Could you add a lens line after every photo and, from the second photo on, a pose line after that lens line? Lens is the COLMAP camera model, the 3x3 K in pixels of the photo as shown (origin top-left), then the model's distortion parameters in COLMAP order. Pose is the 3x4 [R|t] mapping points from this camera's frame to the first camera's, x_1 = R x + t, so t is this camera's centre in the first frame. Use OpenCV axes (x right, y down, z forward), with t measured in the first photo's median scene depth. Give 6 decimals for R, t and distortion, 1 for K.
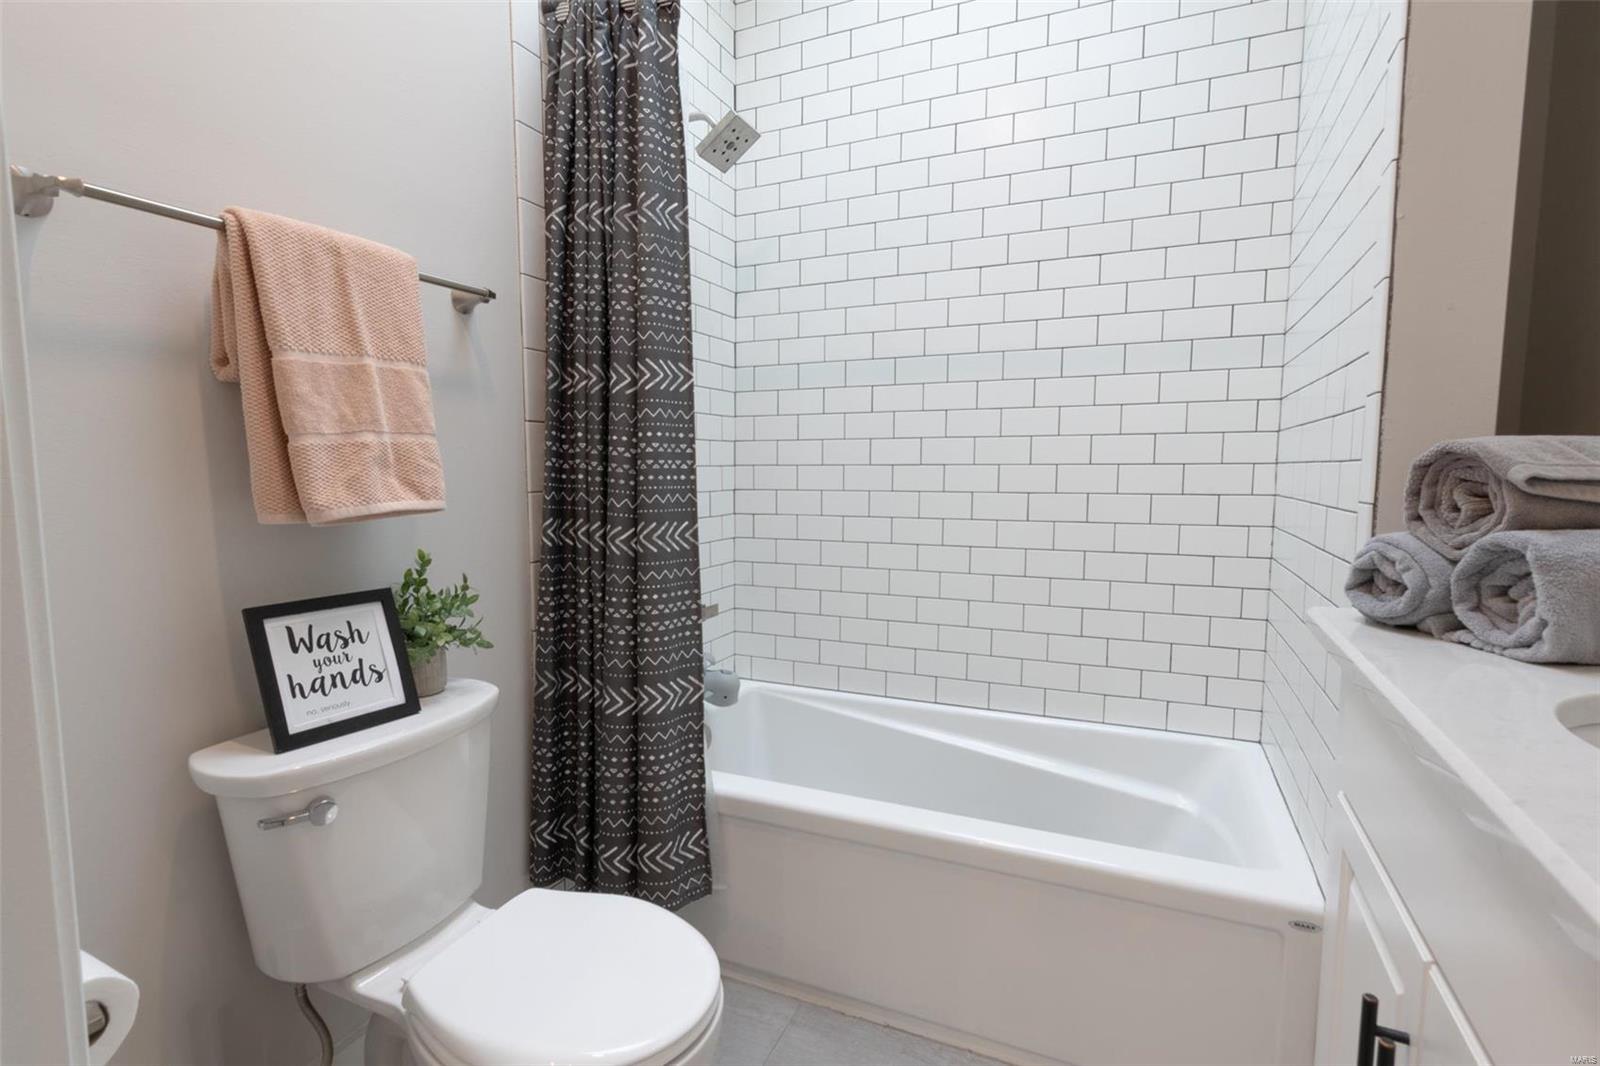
lens RADIAL K [[752.4, 0, 786.7], [0, 752.4, 546.7], [0, 0, 1]] dist [0.005271, -0.004734]
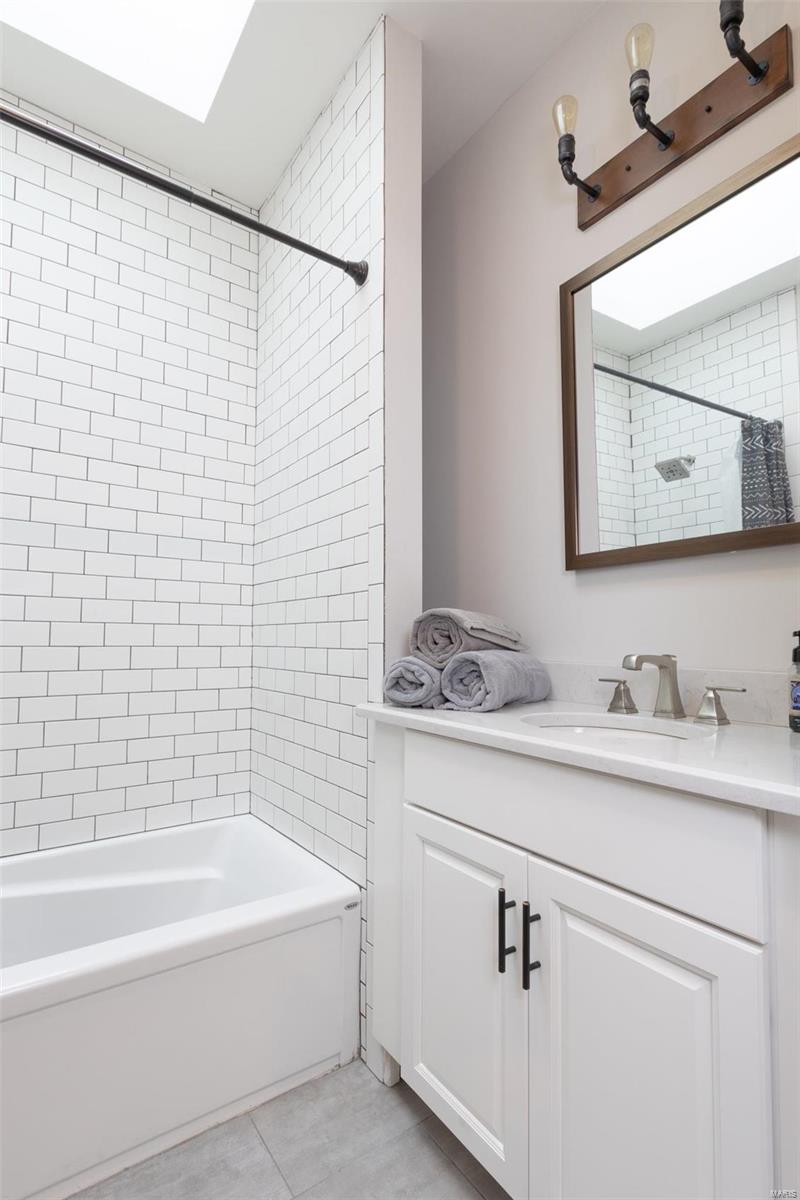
lens RADIAL K [[564.3, 0, 421.1], [0, 564.3, 611.9], [0, 0, 1]] dist [0.005271, -0.004734]
pose [[0.508546, 0.046666, 0.859770, -0.181687], [0.080116, 0.991634, -0.101211, 0.006993], [-0.857300, 0.120352, 0.500552, 0.111309]]
